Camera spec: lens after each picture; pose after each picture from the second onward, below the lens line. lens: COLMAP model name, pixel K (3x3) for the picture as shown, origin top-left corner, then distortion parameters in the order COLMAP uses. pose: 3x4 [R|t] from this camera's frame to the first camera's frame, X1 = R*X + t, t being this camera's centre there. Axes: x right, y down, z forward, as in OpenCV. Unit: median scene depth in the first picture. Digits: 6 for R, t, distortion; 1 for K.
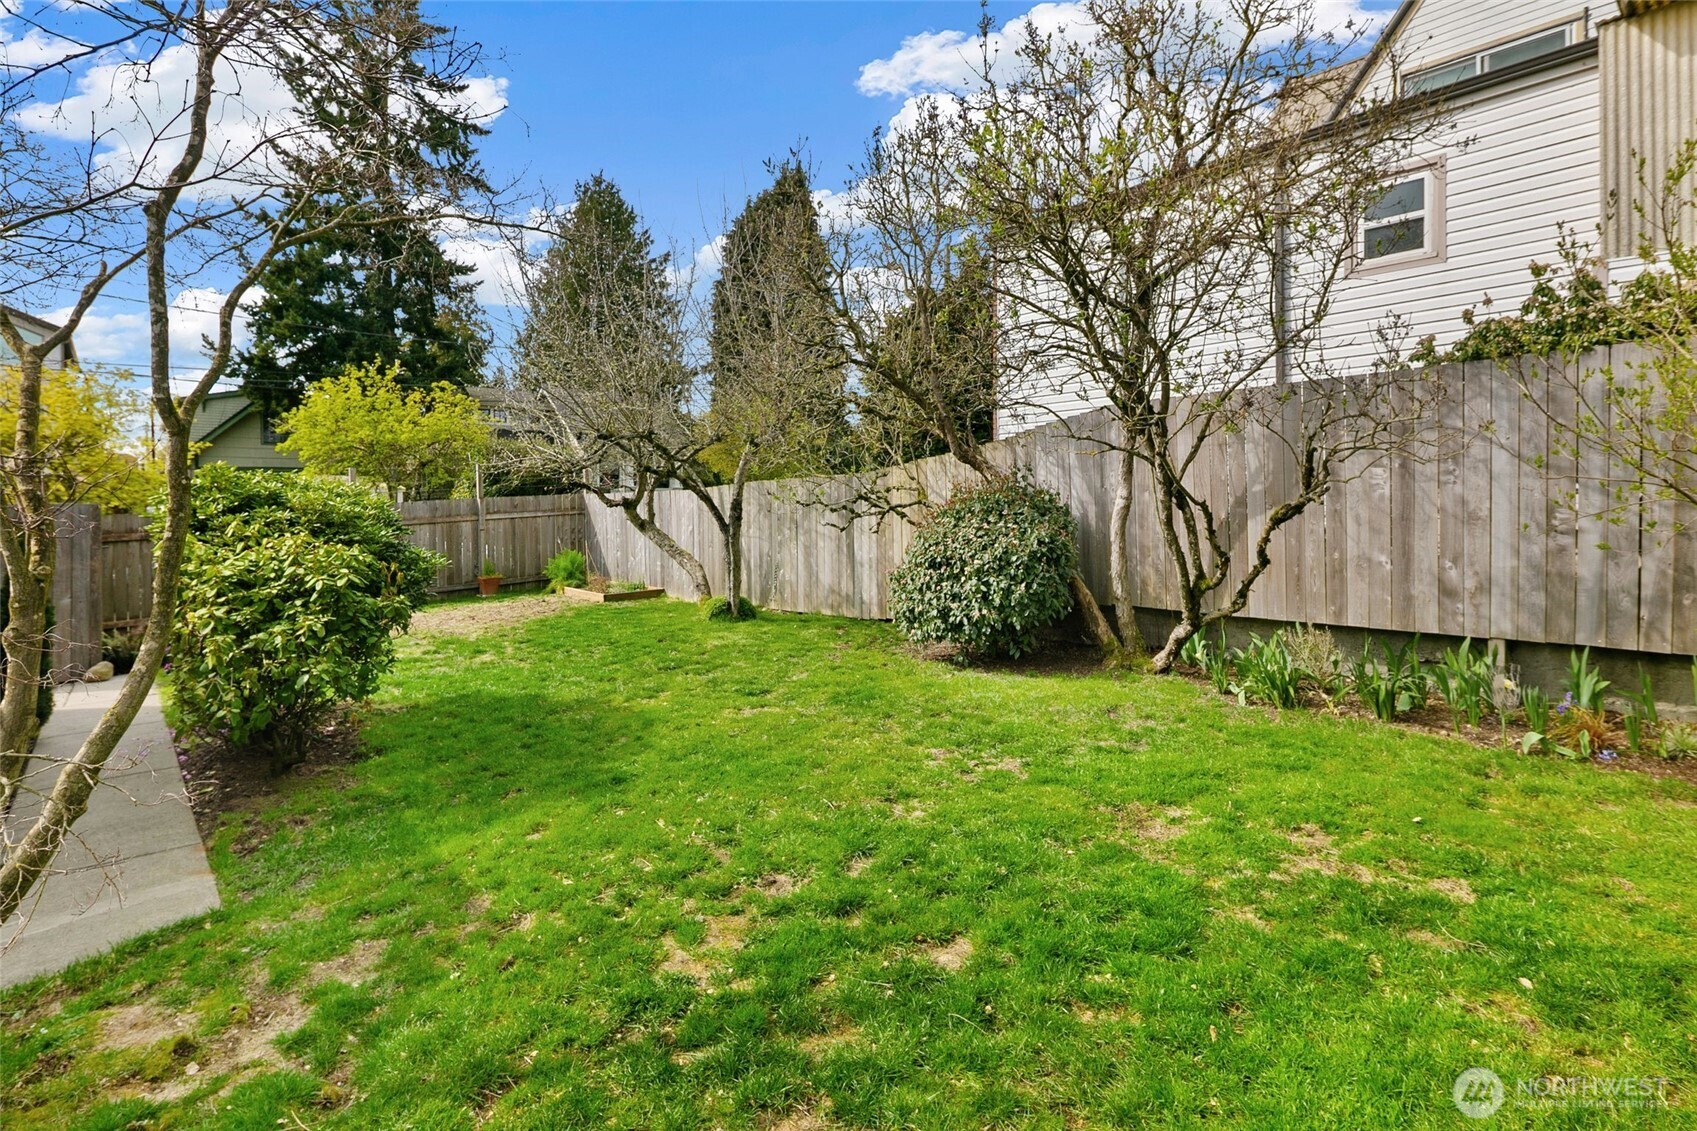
lens RADIAL K [[825.1, 0, 836.3], [0, 825.1, 501.3], [0, 0, 1]] dist [-0.000798, -0.000461]
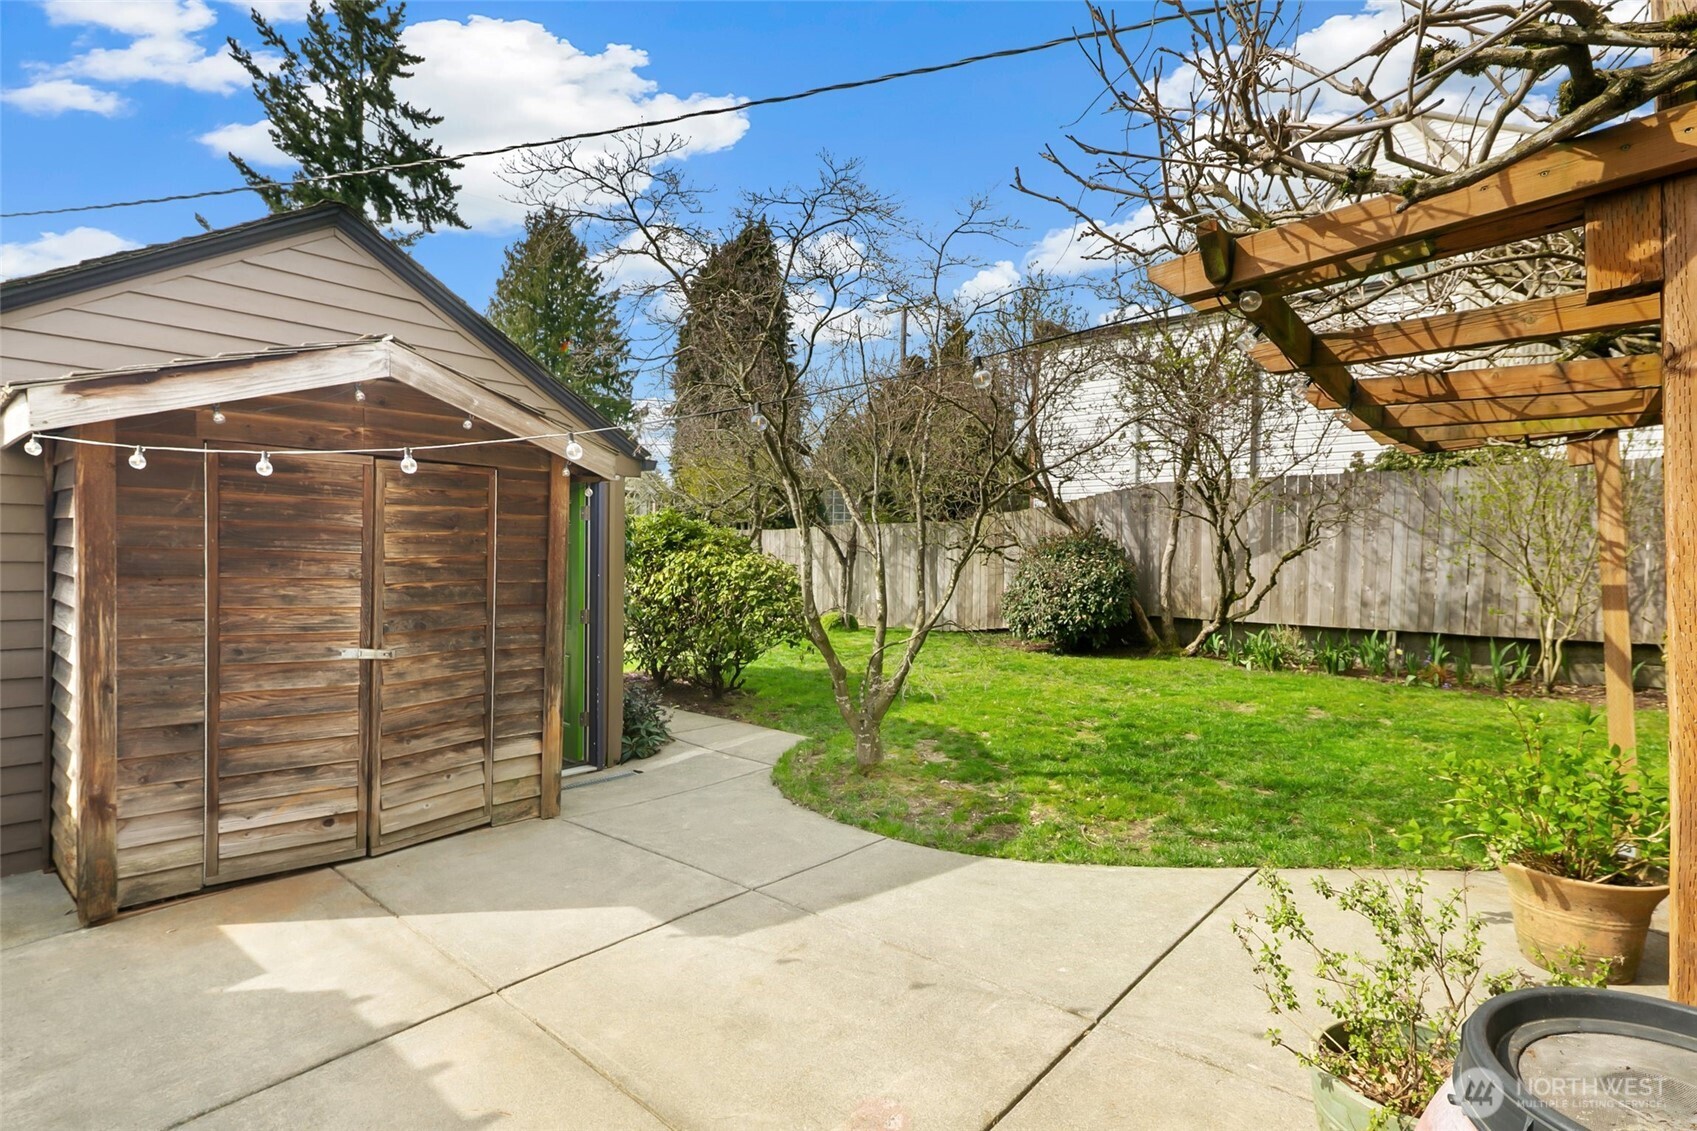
lens RADIAL K [[825.1, 0, 848.9], [0, 825.1, 566.9], [0, 0, 1]] dist [-0.000798, -0.000461]
pose [[0.992567, 0.022808, 0.119544, -0.451088], [-0.026141, 0.999310, 0.026381, 0.012373], [-0.118859, -0.029310, 0.992478, -0.484851]]
